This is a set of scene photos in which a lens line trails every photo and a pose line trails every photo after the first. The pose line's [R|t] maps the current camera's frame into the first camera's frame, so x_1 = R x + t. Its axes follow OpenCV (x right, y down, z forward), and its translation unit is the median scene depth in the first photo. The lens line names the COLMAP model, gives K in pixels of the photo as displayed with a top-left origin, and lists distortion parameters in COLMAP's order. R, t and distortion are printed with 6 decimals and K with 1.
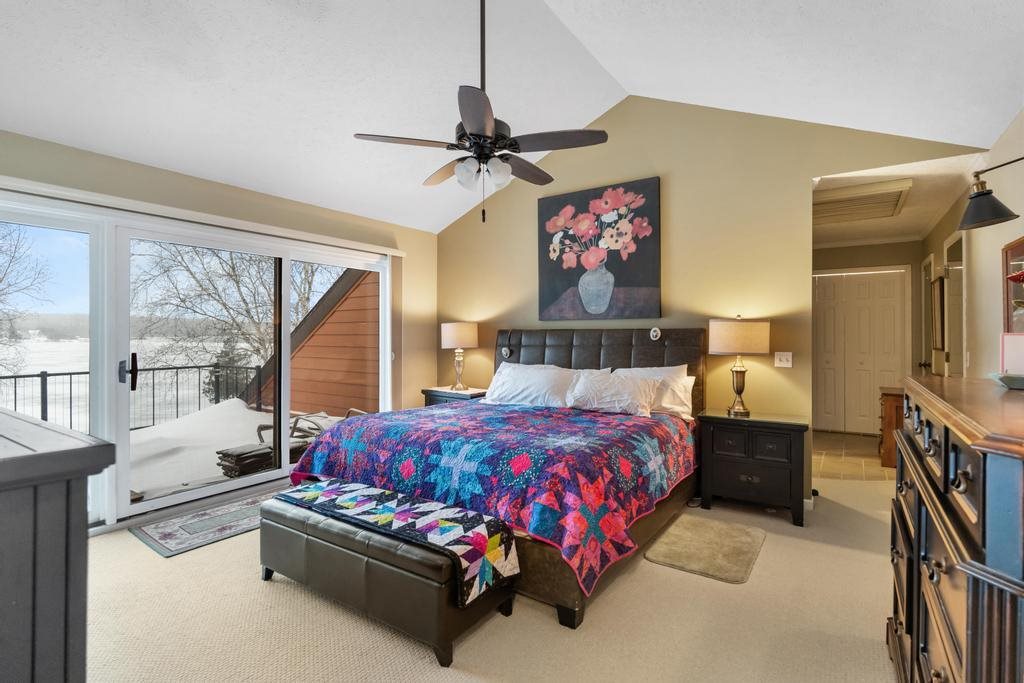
lens RADIAL K [[489.4, 0, 510.0], [0, 489.4, 333.2], [0, 0, 1]] dist [-0.002551, -0.000322]
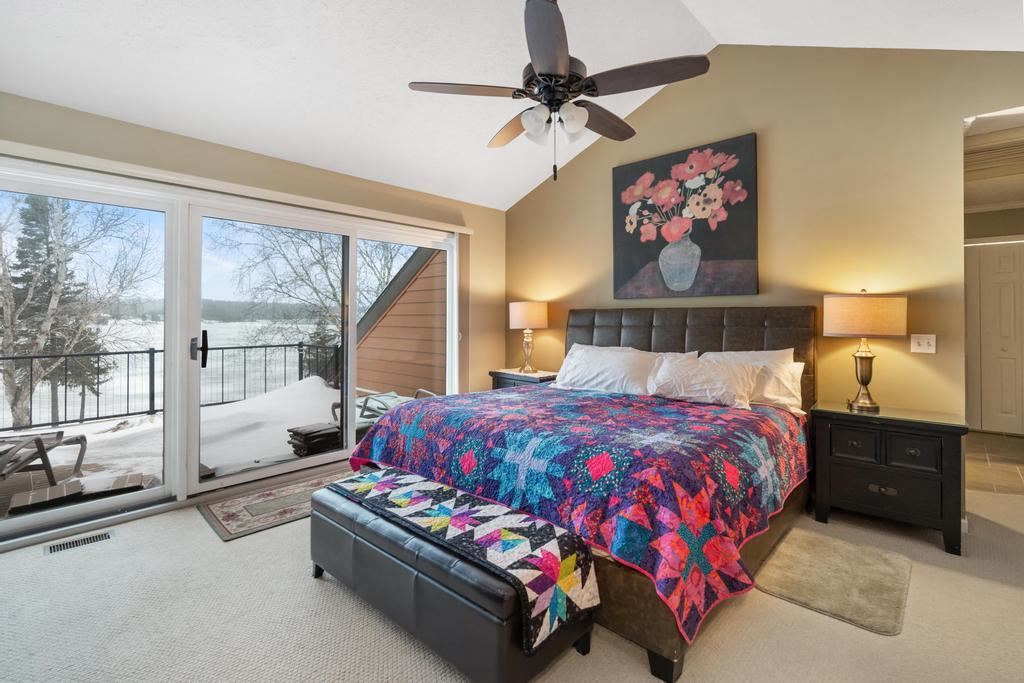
lens RADIAL K [[482.4, 0, 508.2], [0, 482.4, 312.2], [0, 0, 1]] dist [-0.001601, -0.000024]
pose [[0.989337, 0.000929, -0.145645, -0.008993], [-0.002011, 0.999971, -0.007281, 0.009746], [0.145634, 0.007497, 0.989310, 0.116114]]
